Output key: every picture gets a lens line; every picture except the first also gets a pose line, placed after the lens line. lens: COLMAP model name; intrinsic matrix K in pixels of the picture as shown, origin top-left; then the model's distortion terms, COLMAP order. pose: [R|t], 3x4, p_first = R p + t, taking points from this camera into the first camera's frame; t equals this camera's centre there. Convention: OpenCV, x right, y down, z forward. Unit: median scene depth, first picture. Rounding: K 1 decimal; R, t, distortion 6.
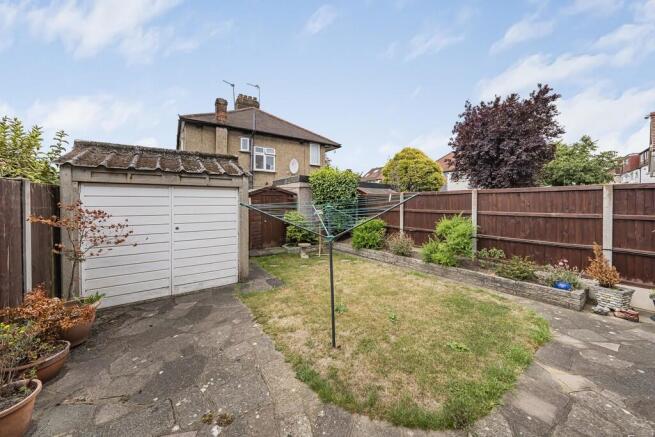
lens RADIAL K [[232.7, 0, 326.2], [0, 232.7, 203.9], [0, 0, 1]] dist [-0.000942, 0.000008]
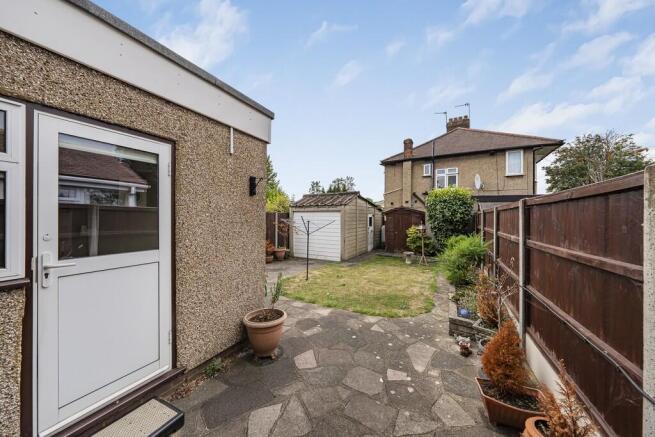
lens RADIAL K [[232.7, 0, 329.5], [0, 232.7, 215.4], [0, 0, 1]] dist [-0.000942, 0.000008]
pose [[0.440506, -0.003506, -0.897743, 1.330281], [-0.012646, 0.999869, -0.010110, -0.013845], [0.897660, 0.015806, 0.440404, 0.088831]]
